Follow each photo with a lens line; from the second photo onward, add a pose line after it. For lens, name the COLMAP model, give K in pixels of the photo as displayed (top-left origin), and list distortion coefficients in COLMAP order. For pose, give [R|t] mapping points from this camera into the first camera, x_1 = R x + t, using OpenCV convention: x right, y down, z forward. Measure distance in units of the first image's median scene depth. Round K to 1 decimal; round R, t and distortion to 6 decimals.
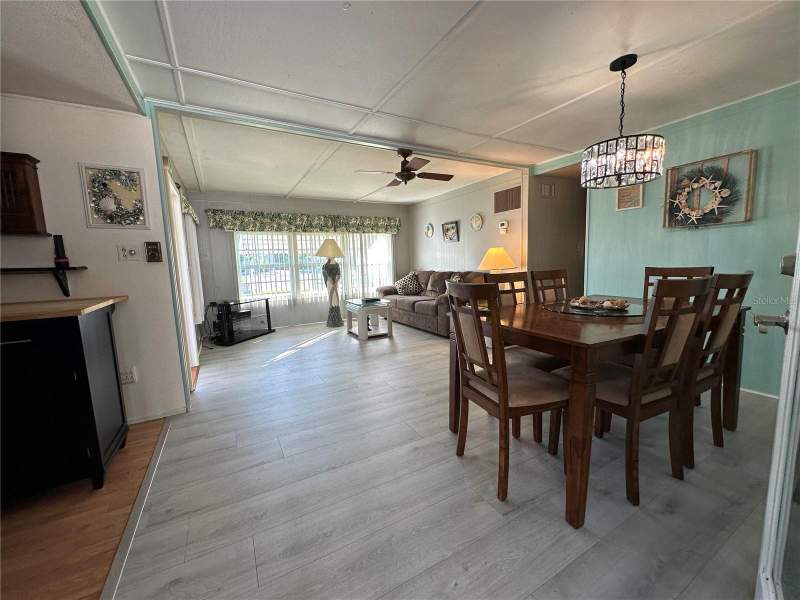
lens RADIAL K [[319.0, 0, 399.3], [0, 319.0, 298.9], [0, 0, 1]] dist [-0.014519, -0.000238]
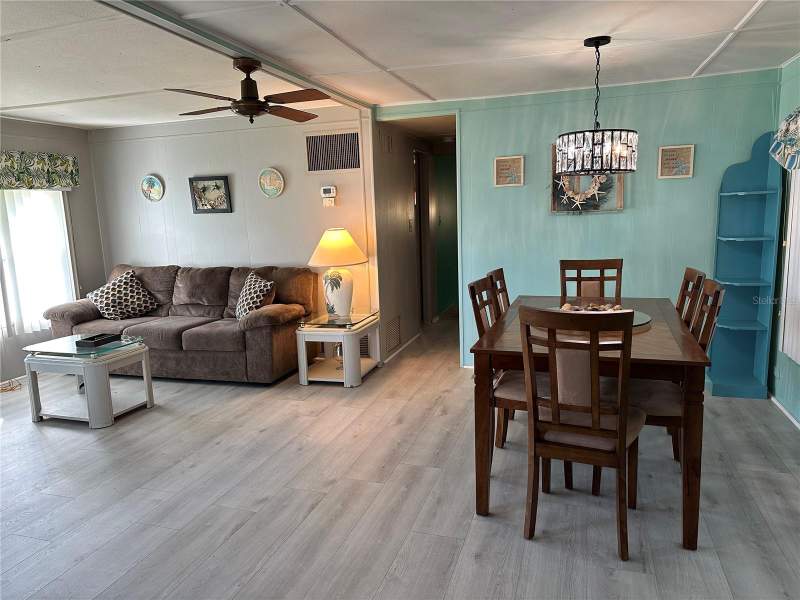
lens RADIAL K [[564.4, 0, 401.5], [0, 564.4, 301.6], [0, 0, 1]] dist [-0.000337, -0.011118]
pose [[0.723433, -0.102619, 0.682726, -0.354603], [0.089390, 0.994490, 0.054760, -0.063838], [-0.684584, 0.021414, 0.728620, 0.095368]]
